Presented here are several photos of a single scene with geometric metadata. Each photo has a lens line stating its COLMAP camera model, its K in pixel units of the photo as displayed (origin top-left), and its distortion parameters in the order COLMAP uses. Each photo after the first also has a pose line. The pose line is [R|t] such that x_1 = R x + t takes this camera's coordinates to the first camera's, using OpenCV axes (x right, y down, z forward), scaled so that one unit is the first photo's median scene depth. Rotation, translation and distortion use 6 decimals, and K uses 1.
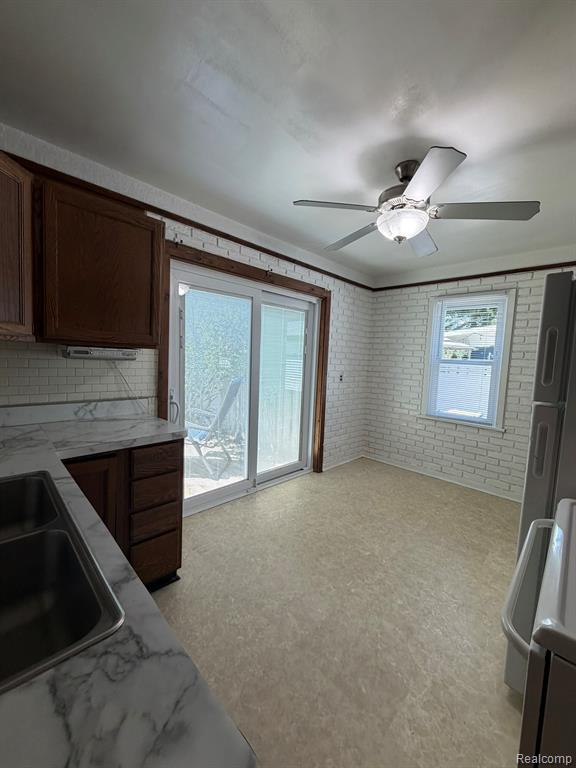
lens RADIAL K [[306.4, 0, 288.5], [0, 306.4, 381.9], [0, 0, 1]] dist [-0.000265, -0.000363]
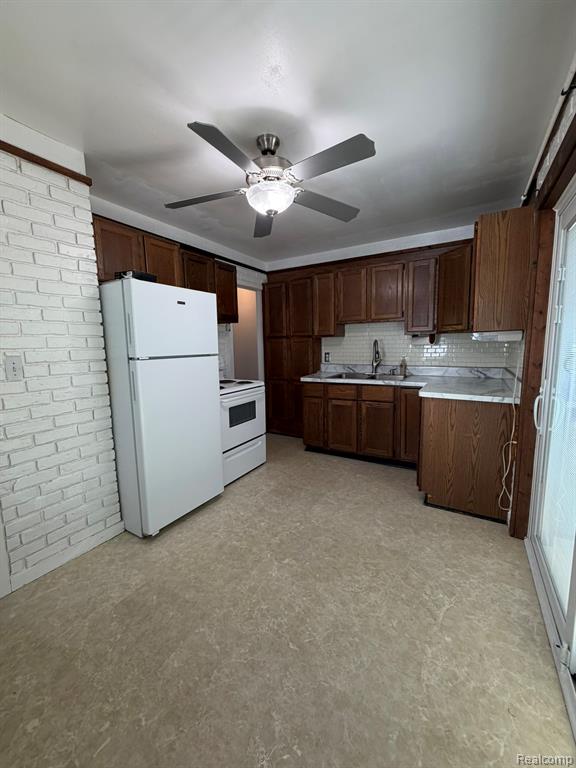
lens RADIAL K [[306.4, 0, 287.5], [0, 306.4, 382.3], [0, 0, 1]] dist [-0.000265, -0.000363]
pose [[-0.969225, 0.005817, -0.246107, 0.499410], [-0.042222, 0.980979, 0.189466, -0.099256], [0.242528, 0.194026, -0.950544, 1.854922]]
